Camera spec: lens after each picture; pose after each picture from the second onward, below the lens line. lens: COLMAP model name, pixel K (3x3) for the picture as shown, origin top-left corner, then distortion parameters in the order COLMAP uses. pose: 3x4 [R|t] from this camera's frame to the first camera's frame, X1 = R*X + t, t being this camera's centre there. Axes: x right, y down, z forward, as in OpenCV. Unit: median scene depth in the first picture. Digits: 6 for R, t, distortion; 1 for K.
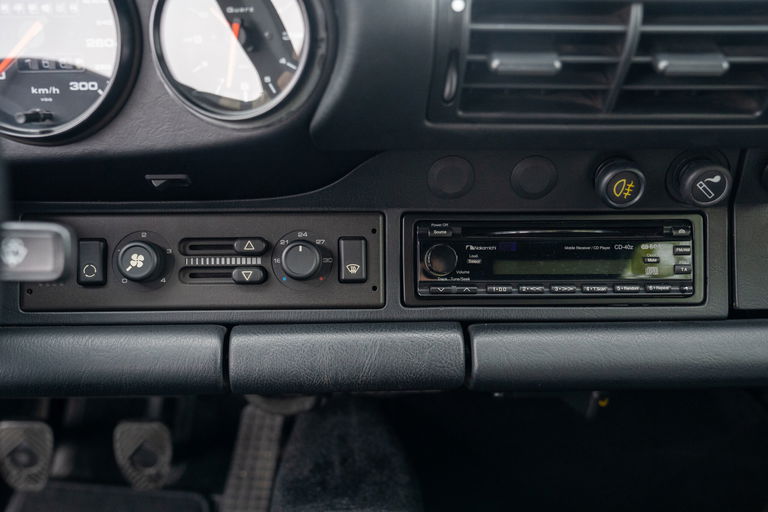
lens RADIAL K [[844.6, 0, 381.6], [0, 844.6, 258.8], [0, 0, 1]] dist [0.044762, 0.000000]
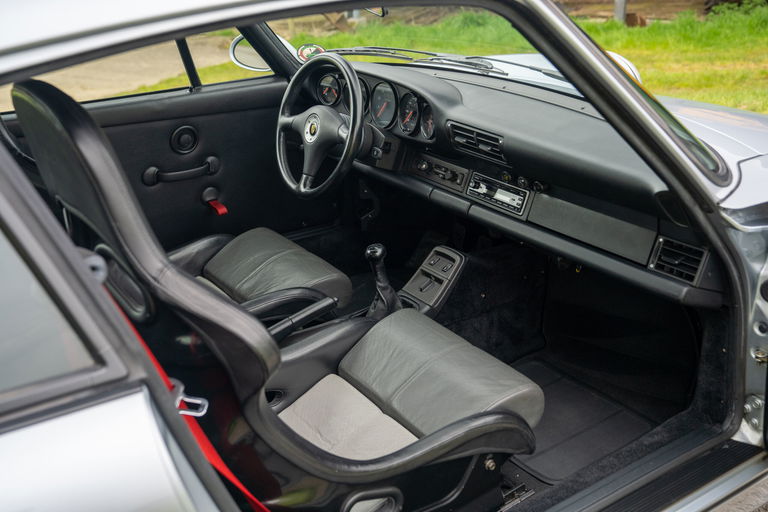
lens RADIAL K [[844.6, 0, 382.9], [0, 844.6, 257.2], [0, 0, 1]] dist [0.044762, 0.000000]
pose [[0.531321, 0.311919, -0.787658, 3.054818], [-0.284852, 0.941395, 0.180651, -0.271539], [0.797845, 0.128383, 0.589034, -1.609537]]
